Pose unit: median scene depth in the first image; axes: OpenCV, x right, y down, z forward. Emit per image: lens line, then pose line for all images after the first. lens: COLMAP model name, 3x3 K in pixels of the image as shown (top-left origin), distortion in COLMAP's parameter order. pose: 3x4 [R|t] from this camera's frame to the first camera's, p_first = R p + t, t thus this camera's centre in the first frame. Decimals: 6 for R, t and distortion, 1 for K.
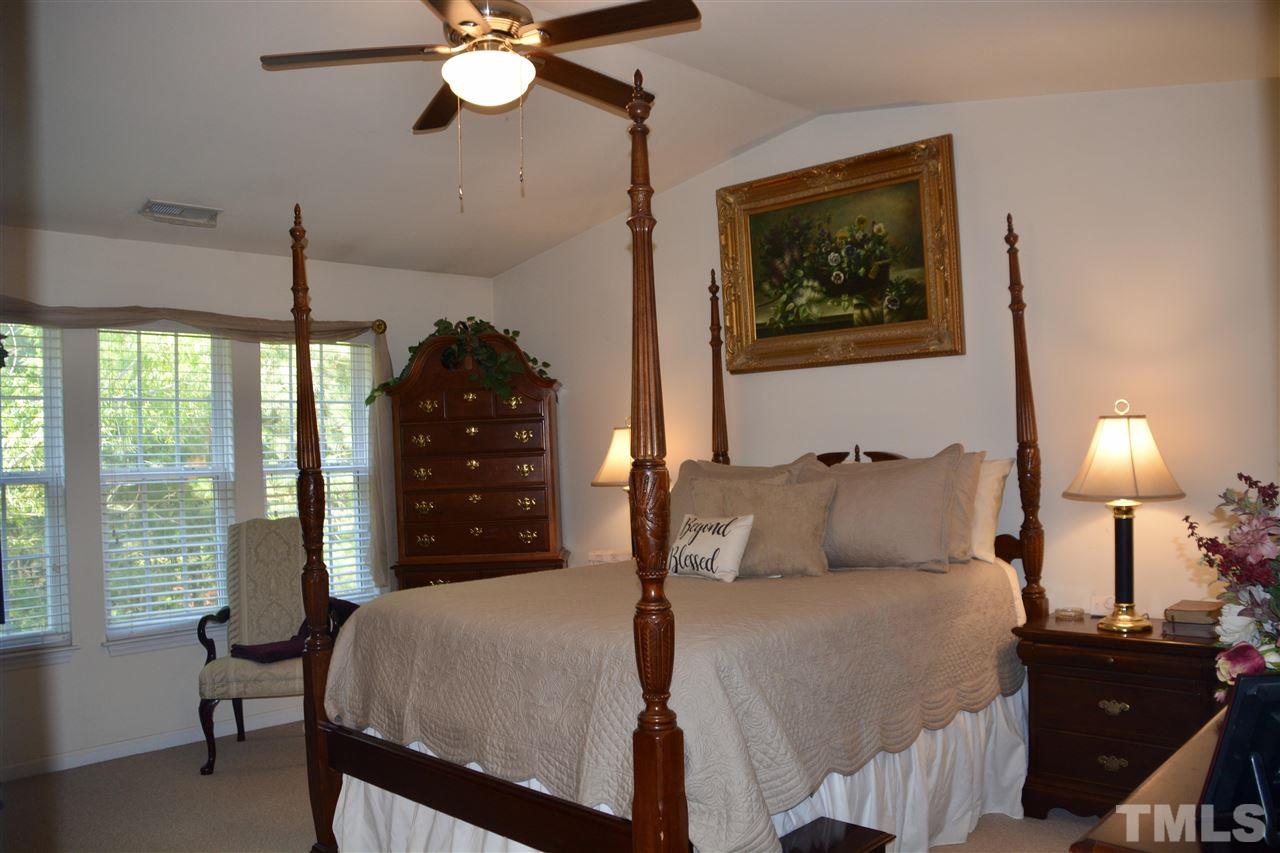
lens RADIAL K [[1016.0, 0, 644.3], [0, 1016.0, 431.3], [0, 0, 1]] dist [-0.165217, 0.077170]
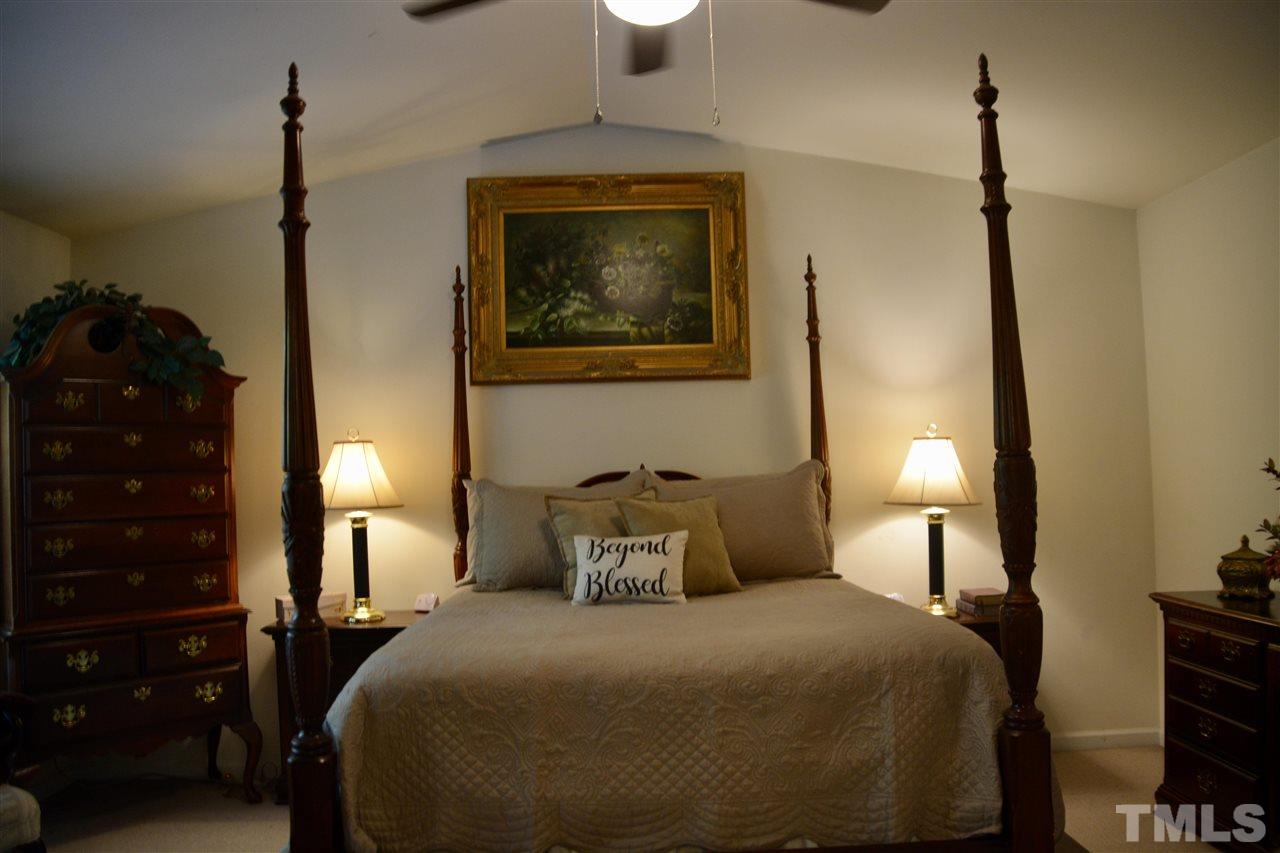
lens RADIAL K [[1016.0, 0, 644.8], [0, 1016.0, 419.2], [0, 0, 1]] dist [-0.165217, 0.077170]
pose [[0.710726, 0.048269, 0.701811, -0.471170], [-0.006677, 0.998061, -0.061883, 0.030420], [-0.703438, 0.039296, 0.709670, 0.287341]]
